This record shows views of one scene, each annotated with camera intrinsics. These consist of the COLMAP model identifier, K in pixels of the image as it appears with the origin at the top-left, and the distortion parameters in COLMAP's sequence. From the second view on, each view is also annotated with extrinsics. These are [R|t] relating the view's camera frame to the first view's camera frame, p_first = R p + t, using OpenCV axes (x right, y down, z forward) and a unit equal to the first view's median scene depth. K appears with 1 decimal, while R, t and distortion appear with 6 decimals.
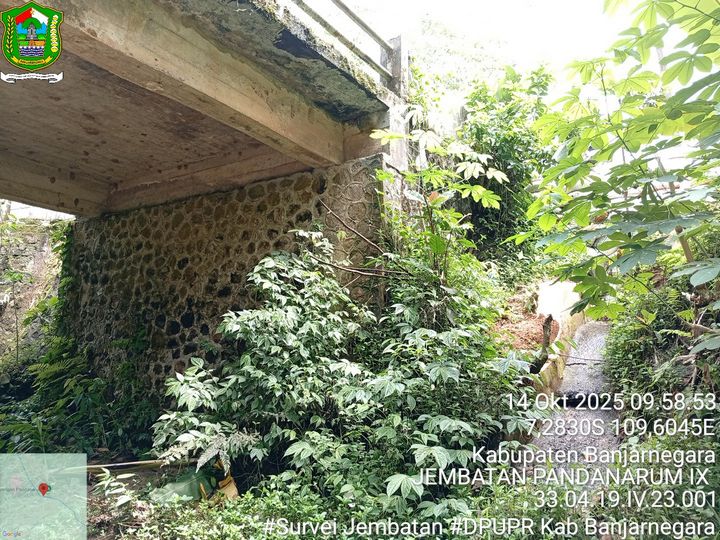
lens RADIAL K [[552.1, 0, 360.0], [0, 552.1, 270.0], [0, 0, 1]] dist [0.122265, -0.247876]
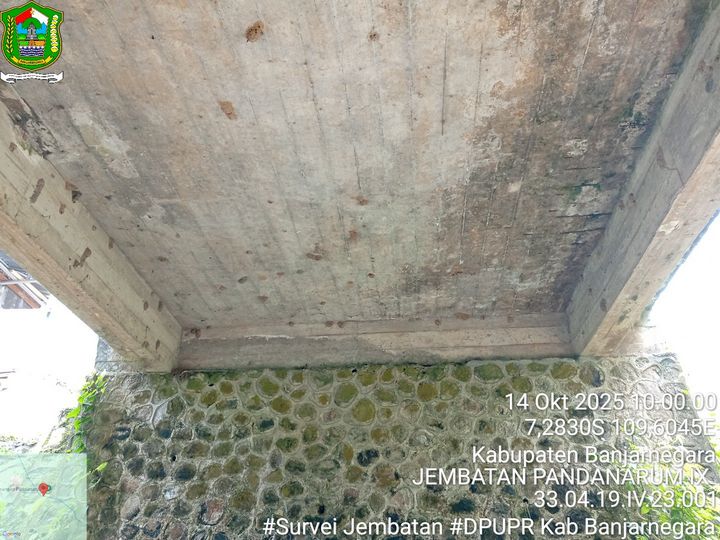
lens RADIAL K [[553.9, 0, 357.4], [0, 553.9, 268.7], [0, 0, 1]] dist [0.097472, -0.209671]
pose [[0.876915, 0.233602, 0.420061, -0.675173], [-0.060931, 0.920927, -0.384943, 0.040650], [-0.476769, 0.311967, 0.821808, 0.355974]]
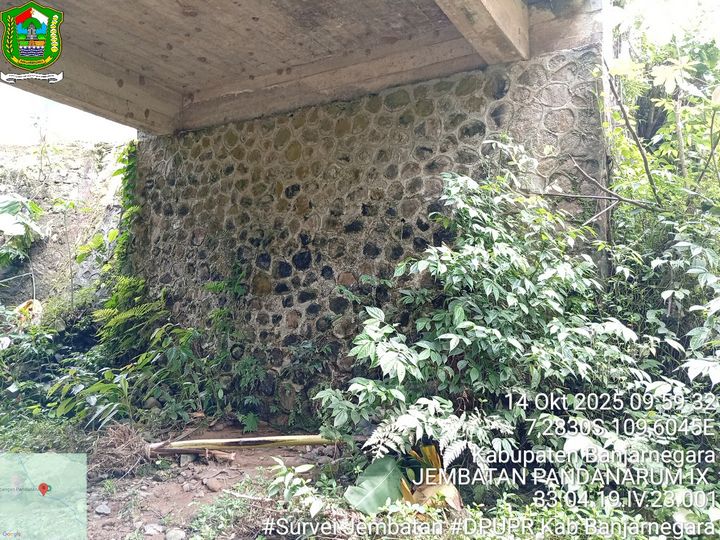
lens RADIAL K [[552.1, 0, 360.0], [0, 552.1, 270.0], [0, 0, 1]] dist [0.122265, -0.247876]
pose [[0.999510, 0.029702, 0.009834, -0.222813], [-0.030415, 0.996104, 0.082780, 0.032637], [-0.007337, -0.083038, 0.996519, 0.187177]]
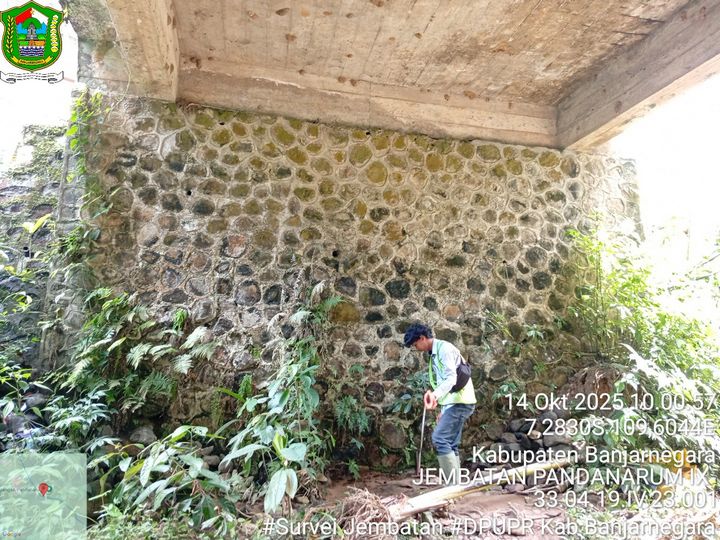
lens RADIAL K [[552.1, 0, 360.0], [0, 552.1, 270.0], [0, 0, 1]] dist [0.122265, -0.247876]
pose [[0.693836, 0.114148, 0.711029, -0.864137], [-0.142558, 0.989589, -0.019758, 0.082536], [-0.705882, -0.087654, 0.702885, 0.475722]]
